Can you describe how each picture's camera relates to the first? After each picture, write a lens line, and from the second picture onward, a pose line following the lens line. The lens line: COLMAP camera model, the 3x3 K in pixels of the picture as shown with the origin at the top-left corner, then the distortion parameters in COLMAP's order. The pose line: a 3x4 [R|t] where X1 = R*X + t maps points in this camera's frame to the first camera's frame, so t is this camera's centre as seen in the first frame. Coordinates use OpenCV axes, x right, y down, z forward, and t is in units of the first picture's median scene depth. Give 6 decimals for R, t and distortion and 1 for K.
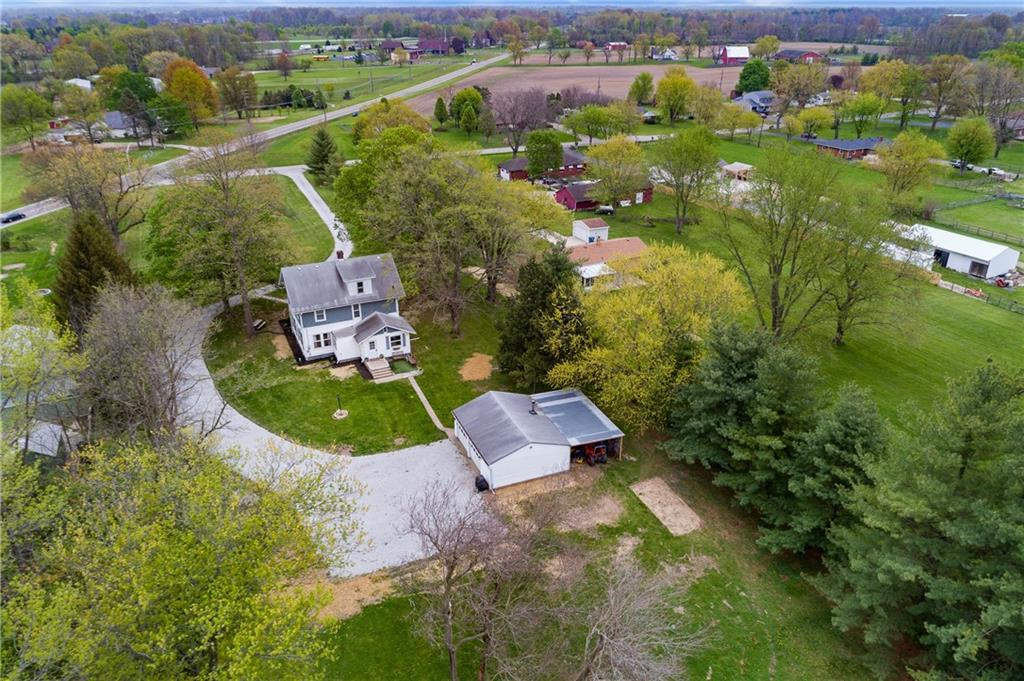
lens RADIAL K [[694.2, 0, 508.3], [0, 694.2, 347.0], [0, 0, 1]] dist [-0.003601, 0.010566]
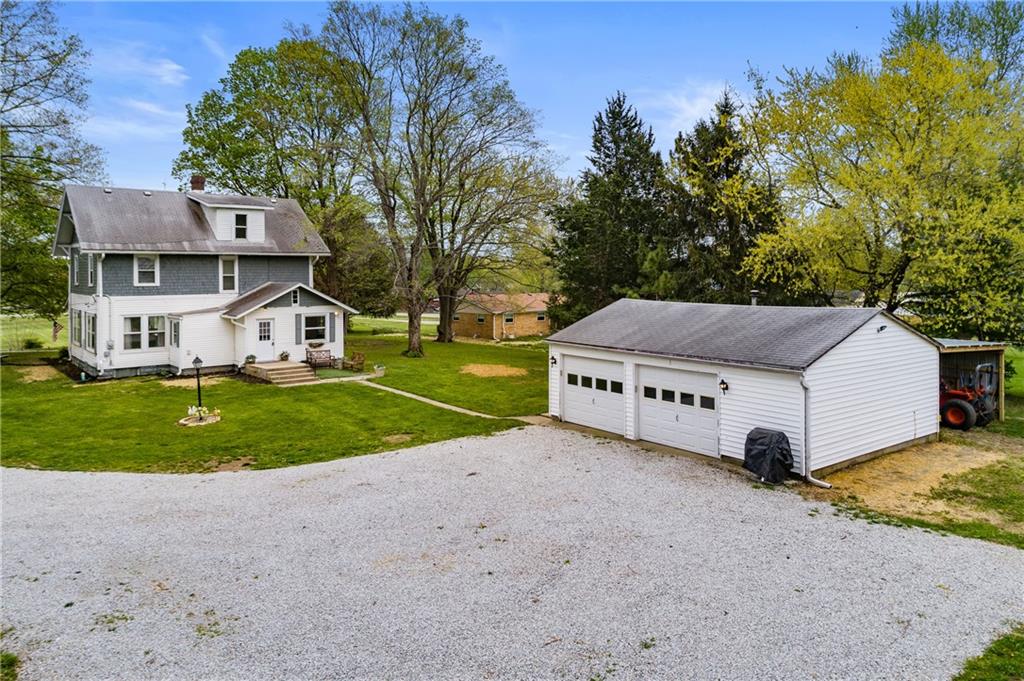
lens RADIAL K [[694.2, 0, 516.9], [0, 694.2, 332.1], [0, 0, 1]] dist [-0.003601, 0.010566]
pose [[0.962927, 0.002728, 0.269749, -0.191992], [0.090853, 0.938253, -0.333806, 0.204515], [-0.254003, 0.345939, 0.903221, 0.648094]]
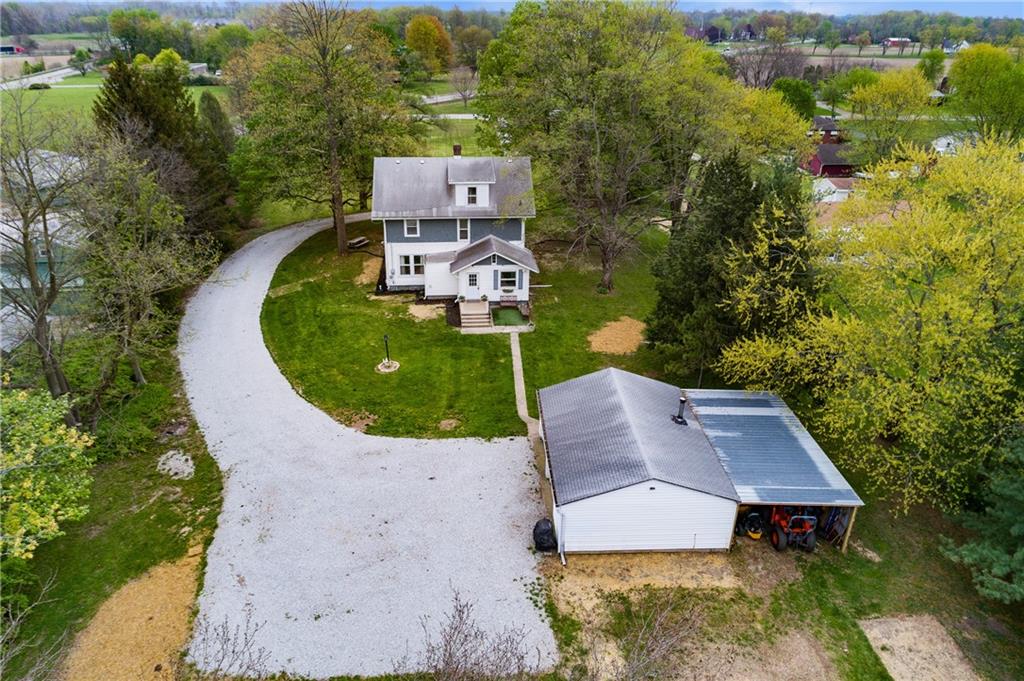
lens RADIAL K [[694.2, 0, 514.1], [0, 694.2, 339.0], [0, 0, 1]] dist [-0.003601, 0.010566]
pose [[0.946337, 0.161944, -0.279678, 0.051223], [-0.162025, 0.986519, 0.022994, 0.039374], [0.279632, 0.023555, 0.959818, 0.432270]]
